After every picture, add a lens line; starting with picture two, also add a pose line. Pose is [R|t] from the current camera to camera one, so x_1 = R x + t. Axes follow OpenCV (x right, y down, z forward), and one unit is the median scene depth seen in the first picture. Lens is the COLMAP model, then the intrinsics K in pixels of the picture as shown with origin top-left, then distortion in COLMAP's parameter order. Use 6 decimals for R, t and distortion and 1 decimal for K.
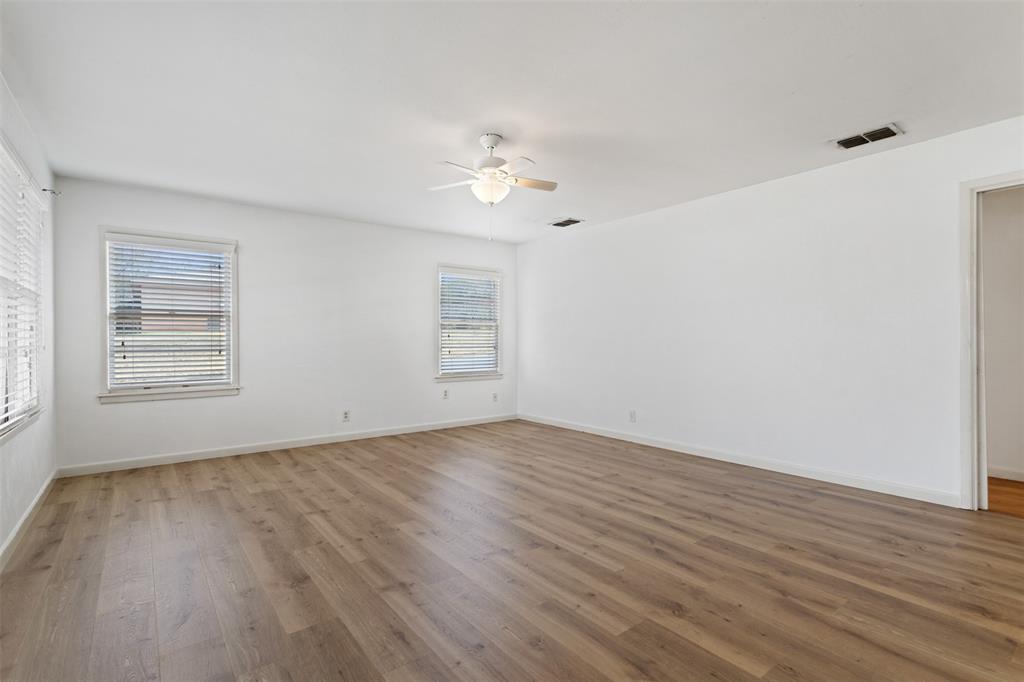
lens RADIAL K [[494.5, 0, 512.5], [0, 494.5, 347.7], [0, 0, 1]] dist [0.003838, 0.001228]
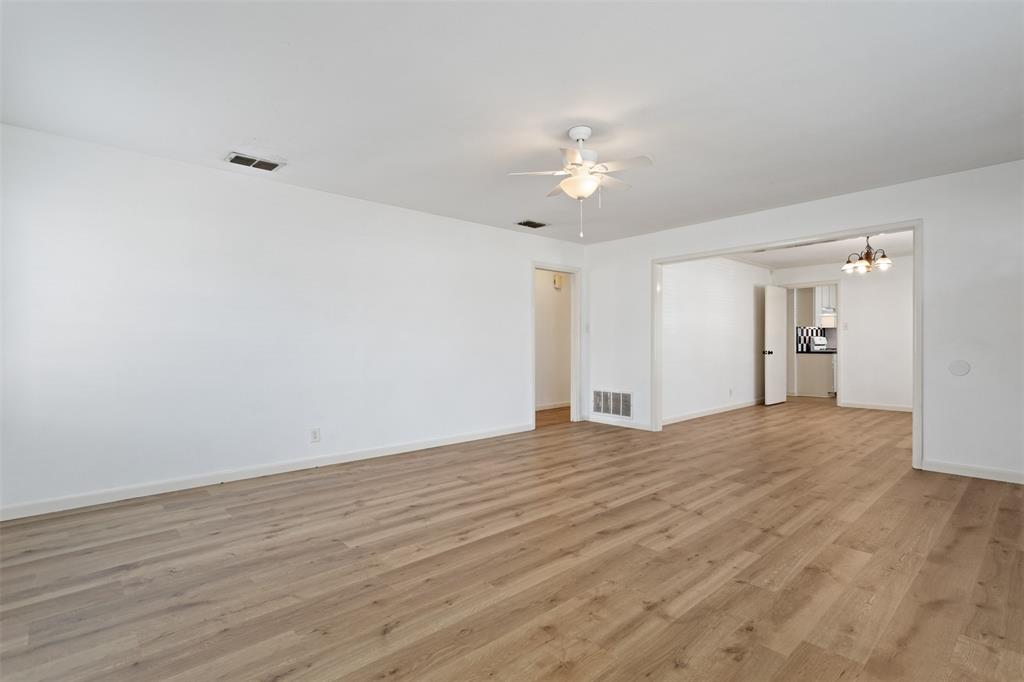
lens RADIAL K [[494.5, 0, 512.8], [0, 494.5, 341.5], [0, 0, 1]] dist [0.003838, 0.001228]
pose [[-0.096759, 0.007125, 0.995282, -1.036438], [0.018671, 0.999811, -0.005342, -0.014940], [-0.995133, 0.018066, -0.096873, 1.268750]]
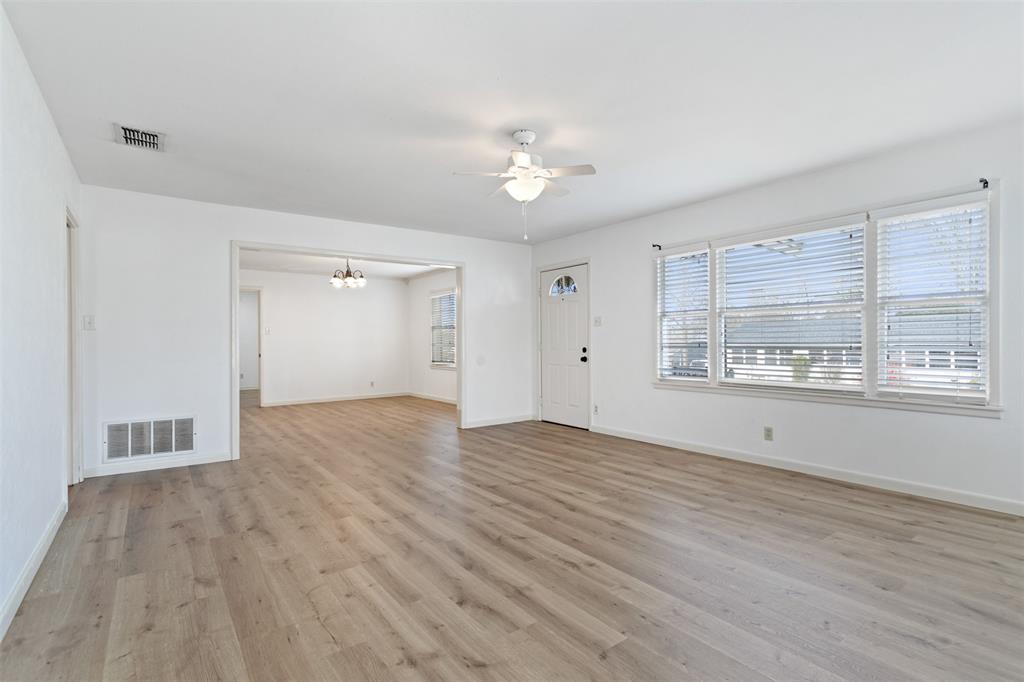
lens RADIAL K [[494.5, 0, 530.2], [0, 494.5, 335.3], [0, 0, 1]] dist [0.003838, 0.001228]
pose [[-0.999789, 0.013052, -0.015842, -0.036920], [0.013115, 0.999906, -0.003899, -0.023916], [0.015789, -0.004106, -0.999867, 2.054403]]
